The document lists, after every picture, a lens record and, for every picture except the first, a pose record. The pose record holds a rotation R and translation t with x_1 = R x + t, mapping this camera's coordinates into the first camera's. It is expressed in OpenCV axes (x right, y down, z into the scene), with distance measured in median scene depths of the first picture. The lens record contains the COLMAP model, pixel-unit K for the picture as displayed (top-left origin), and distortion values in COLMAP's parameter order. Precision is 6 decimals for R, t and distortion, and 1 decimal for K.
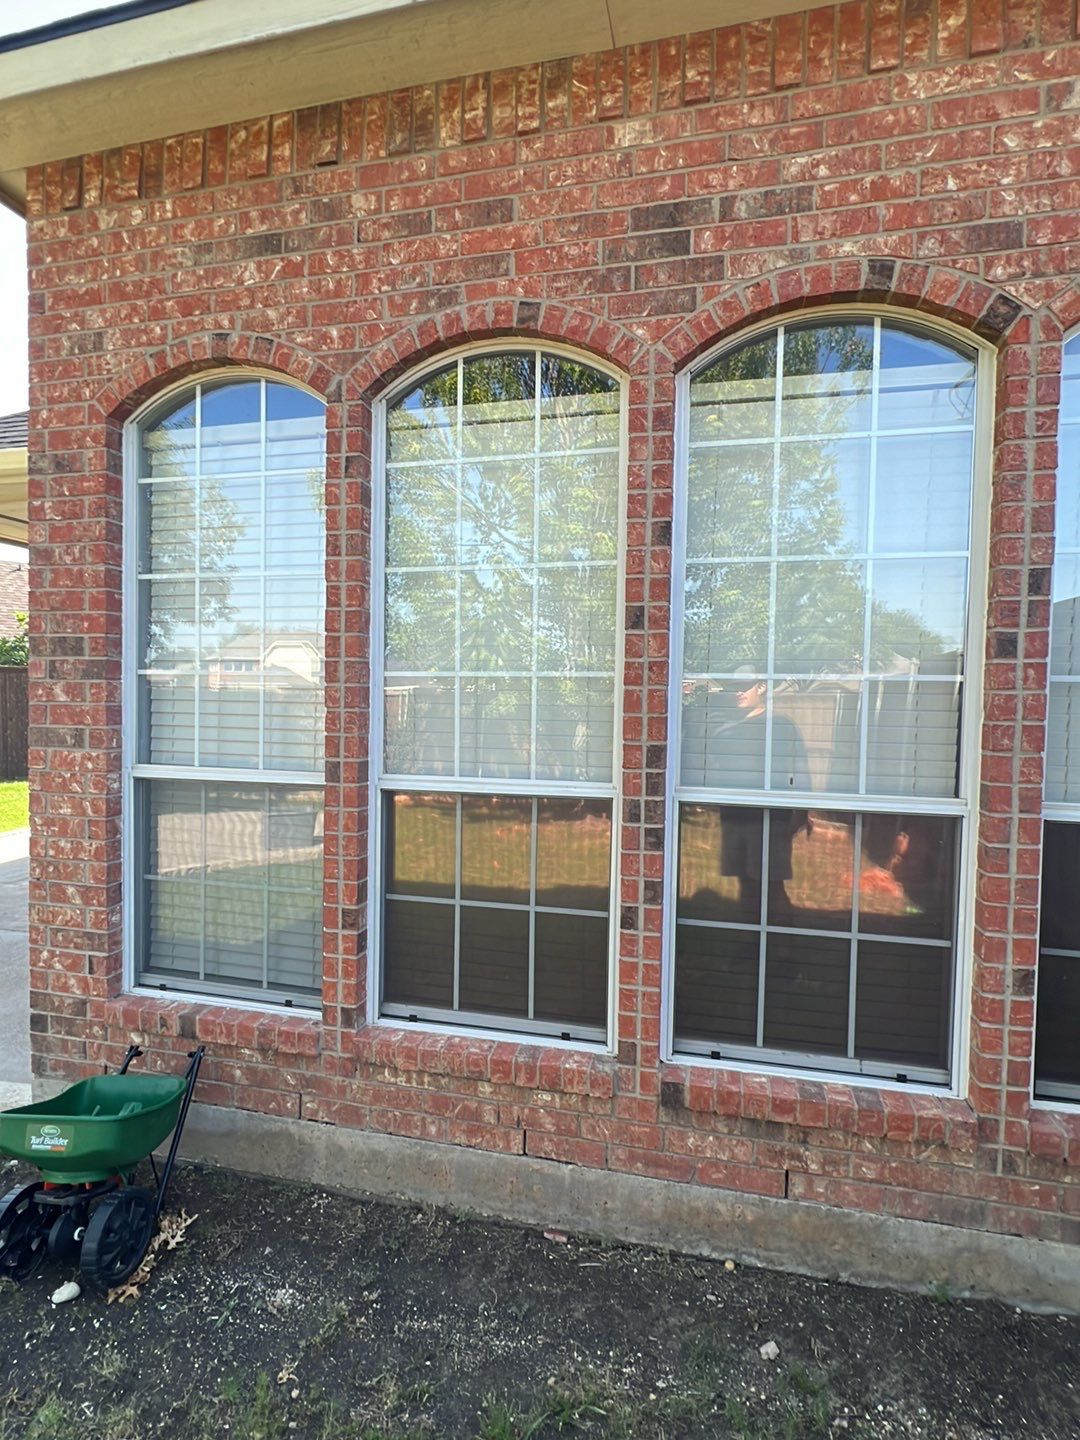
lens RADIAL K [[747.0, 0, 549.6], [0, 747.0, 722.0], [0, 0, 1]] dist [-0.012087, 0.000606]
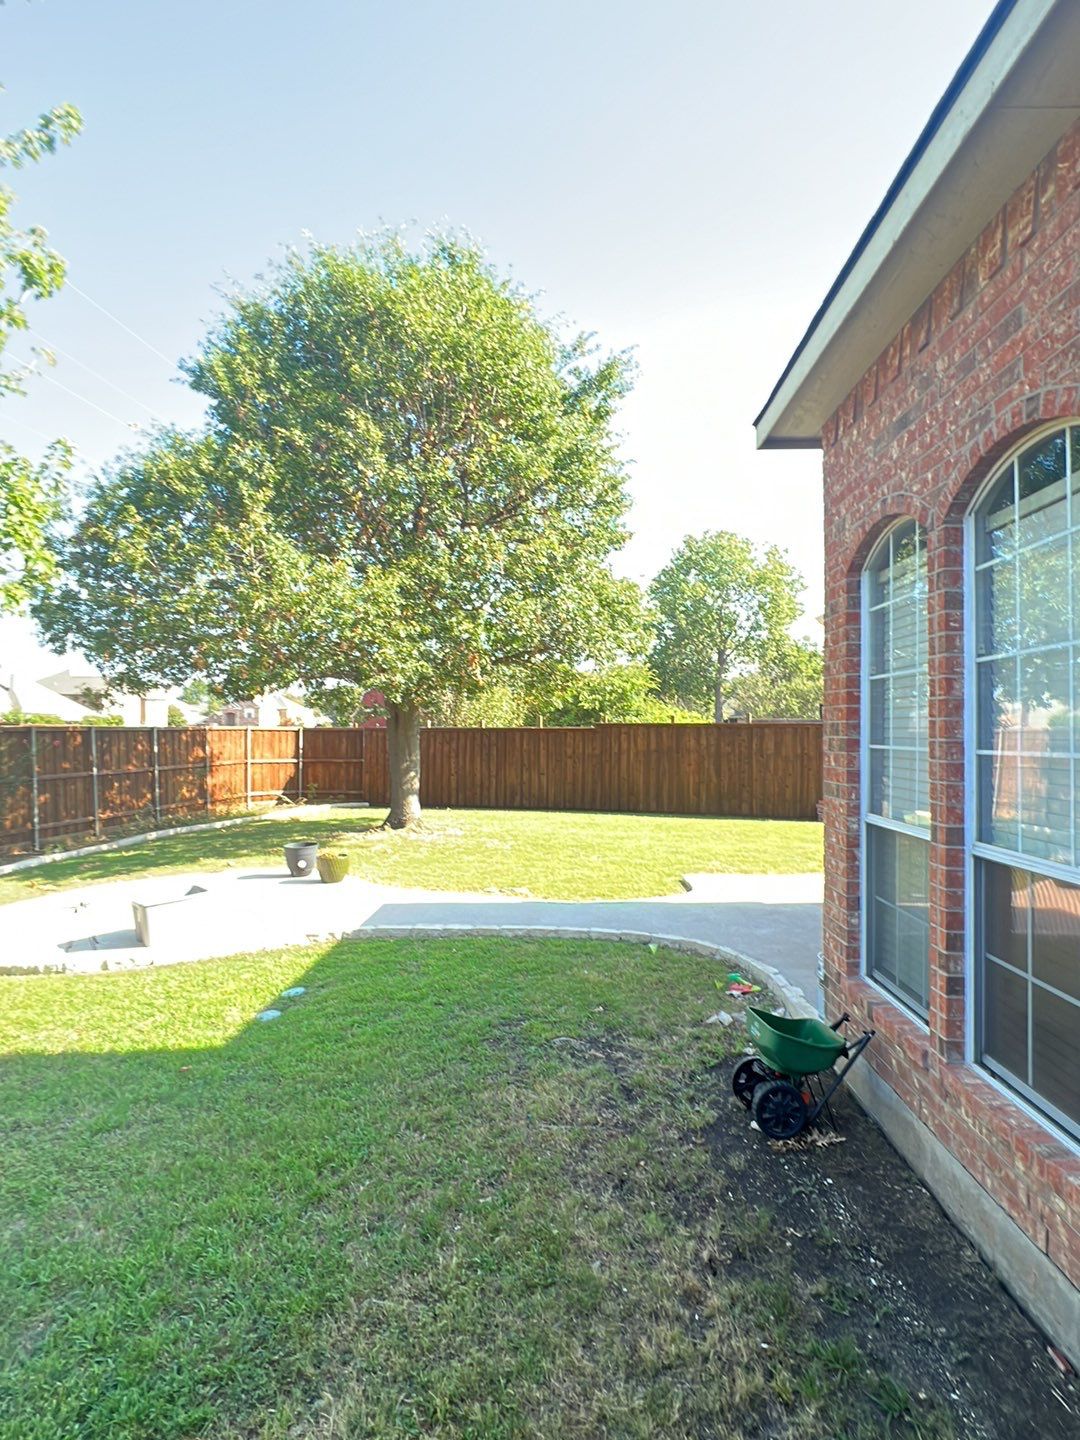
lens RADIAL K [[747.0, 0, 549.6], [0, 747.0, 722.0], [0, 0, 1]] dist [-0.012087, 0.000606]
pose [[0.204932, -0.022706, -0.978513, 0.701759], [-0.037810, 0.998801, -0.031095, -0.047694], [0.978046, 0.043370, 0.203828, 0.132441]]
